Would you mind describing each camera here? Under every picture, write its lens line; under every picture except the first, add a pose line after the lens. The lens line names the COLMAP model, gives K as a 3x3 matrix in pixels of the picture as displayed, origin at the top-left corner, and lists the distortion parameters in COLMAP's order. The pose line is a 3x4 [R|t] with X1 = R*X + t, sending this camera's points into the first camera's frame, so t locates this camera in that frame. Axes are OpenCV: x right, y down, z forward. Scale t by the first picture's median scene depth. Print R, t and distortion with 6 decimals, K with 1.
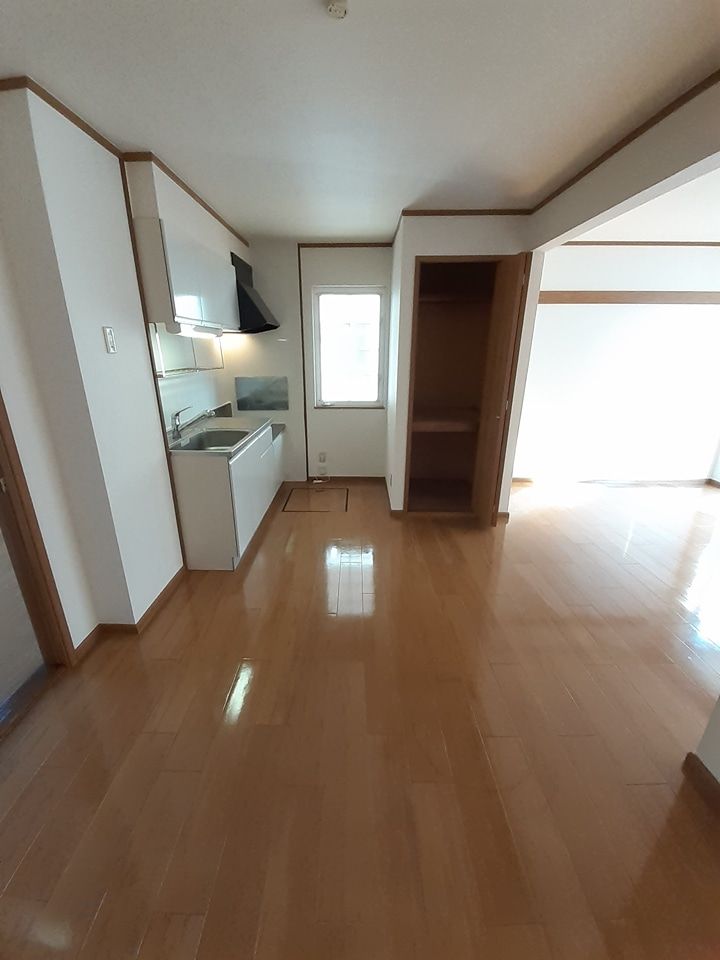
lens RADIAL K [[375.5, 0, 356.3], [0, 375.5, 482.3], [0, 0, 1]] dist [0.002469, -0.000805]
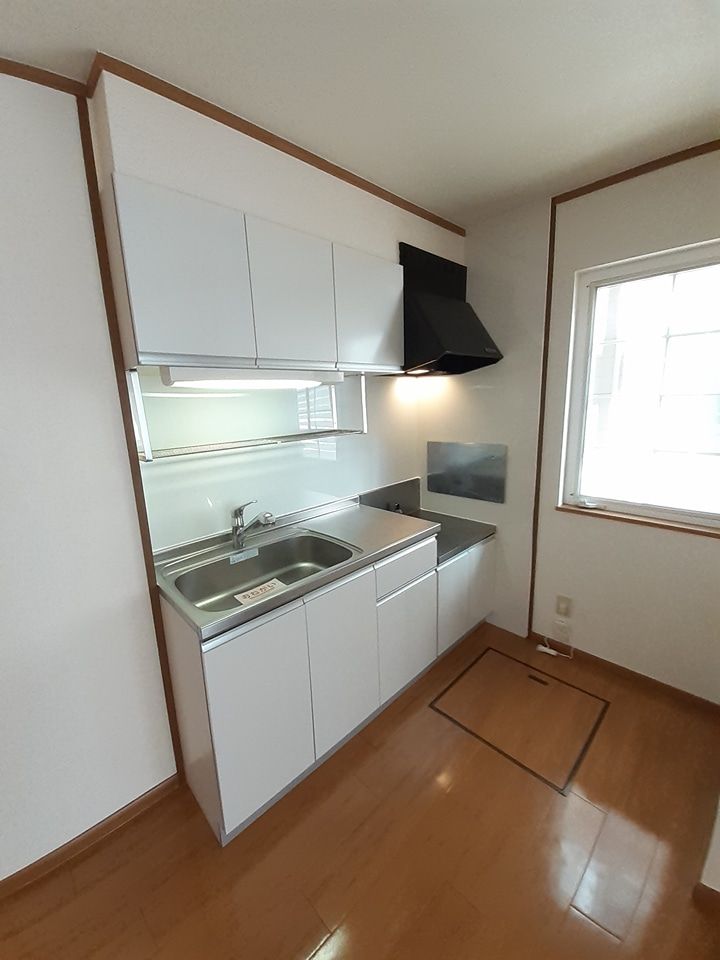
lens RADIAL K [[375.5, 0, 353.0], [0, 375.5, 470.6], [0, 0, 1]] dist [0.002469, -0.000805]
pose [[0.687601, 0.104501, -0.718530, 0.058101], [-0.202403, 0.977949, -0.051460, -0.170990], [0.697308, 0.180816, 0.693590, 0.469999]]
